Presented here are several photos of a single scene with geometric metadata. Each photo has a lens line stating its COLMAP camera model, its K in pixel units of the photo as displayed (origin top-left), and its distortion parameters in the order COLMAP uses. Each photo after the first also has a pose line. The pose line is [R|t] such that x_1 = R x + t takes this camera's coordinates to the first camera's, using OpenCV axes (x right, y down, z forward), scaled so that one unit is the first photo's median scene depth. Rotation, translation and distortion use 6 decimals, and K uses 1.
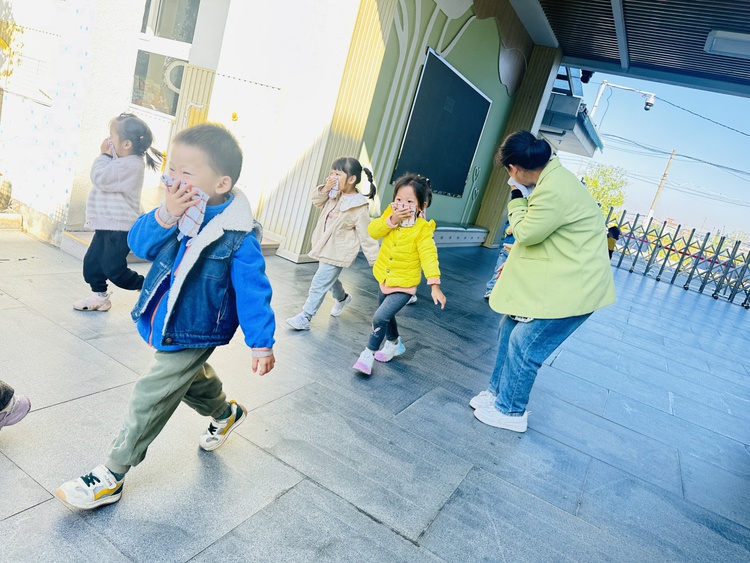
lens RADIAL K [[529.6, 0, 375.0], [0, 529.6, 281.5], [0, 0, 1]] dist [0.036321, -0.046612]
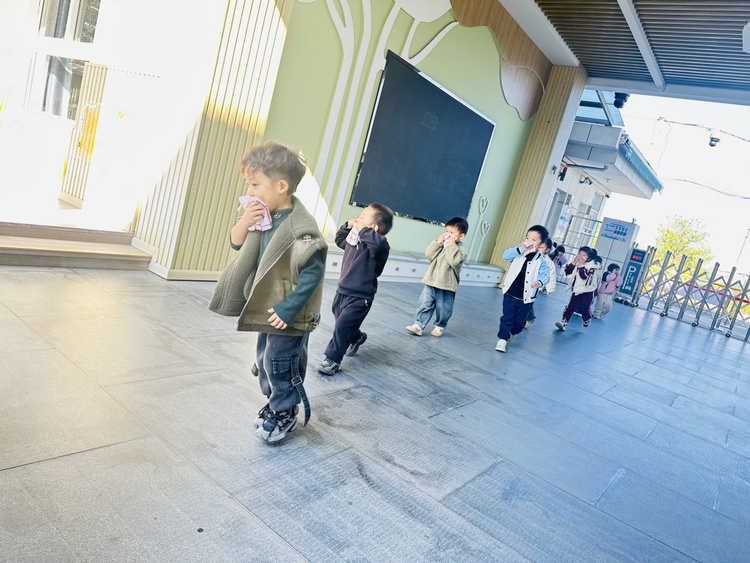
lens RADIAL K [[529.6, 0, 375.0], [0, 529.6, 281.5], [0, 0, 1]] dist [0.036321, -0.046612]
pose [[0.989965, 0.015865, -0.140419, 0.122802], [-0.030141, 0.994518, -0.100131, 0.017858], [0.138061, 0.103359, 0.985016, 0.098497]]
